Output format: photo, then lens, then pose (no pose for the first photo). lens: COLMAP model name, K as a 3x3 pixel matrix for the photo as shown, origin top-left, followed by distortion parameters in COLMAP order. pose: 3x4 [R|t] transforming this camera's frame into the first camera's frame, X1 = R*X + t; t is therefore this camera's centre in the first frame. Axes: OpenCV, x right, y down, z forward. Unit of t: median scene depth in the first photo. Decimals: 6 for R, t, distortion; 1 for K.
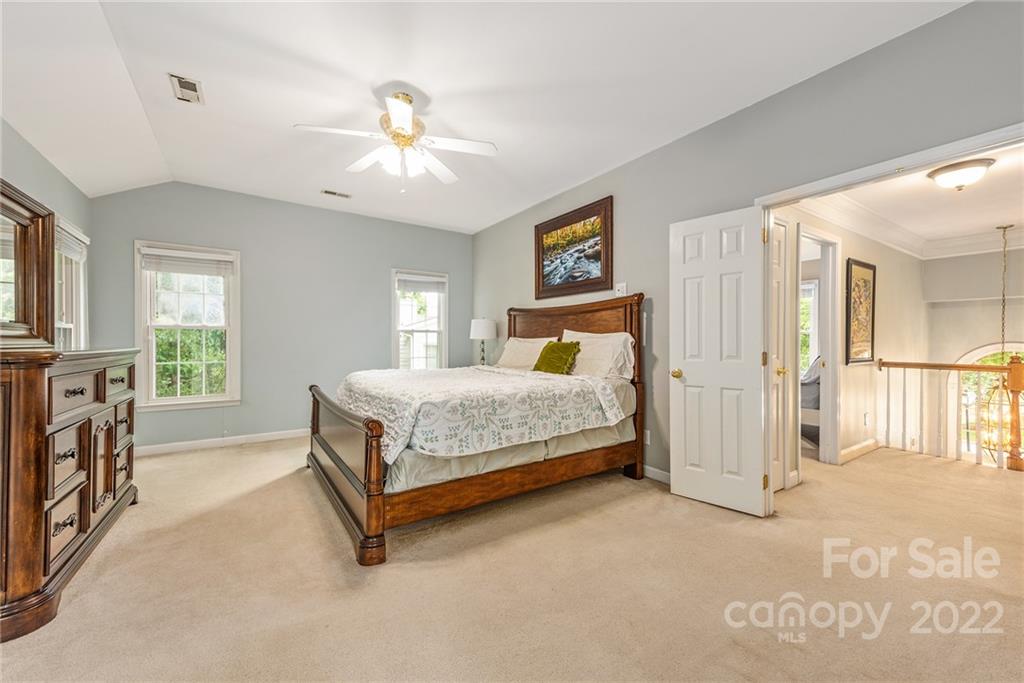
lens RADIAL K [[399.0, 0, 514.4], [0, 399.0, 342.5], [0, 0, 1]] dist [0.019249, -0.000023]
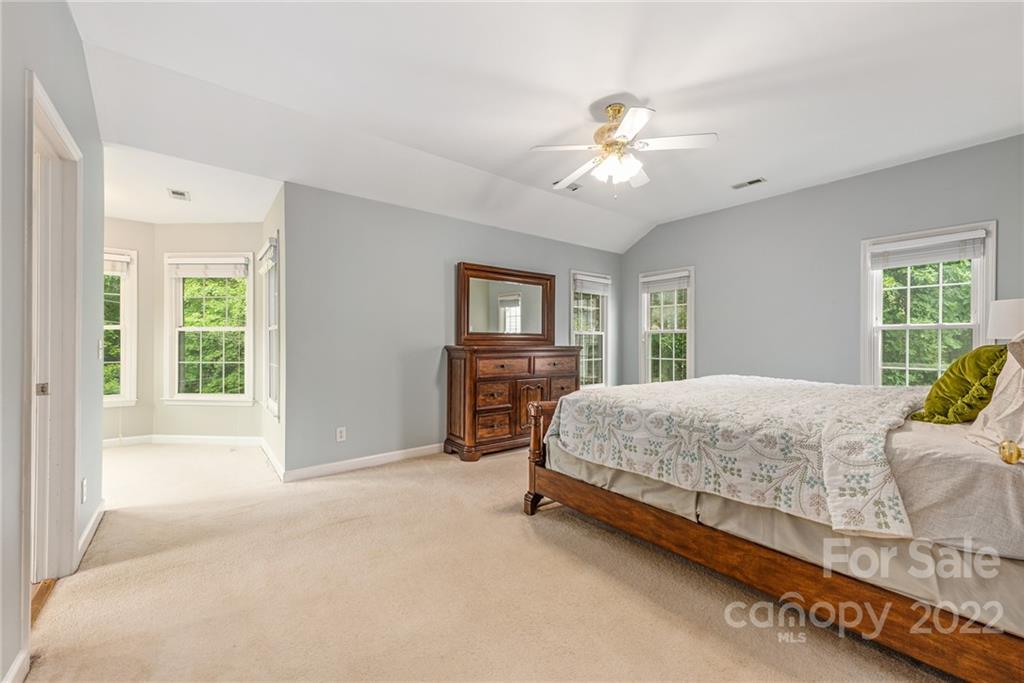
lens RADIAL K [[407.7, 0, 520.7], [0, 407.7, 339.9], [0, 0, 1]] dist [0.018195, -0.000156]
pose [[0.080219, -0.006592, -0.996755, 0.769304], [-0.005995, 0.999957, -0.007096, -0.001121], [0.996759, 0.006545, 0.080176, 0.686469]]
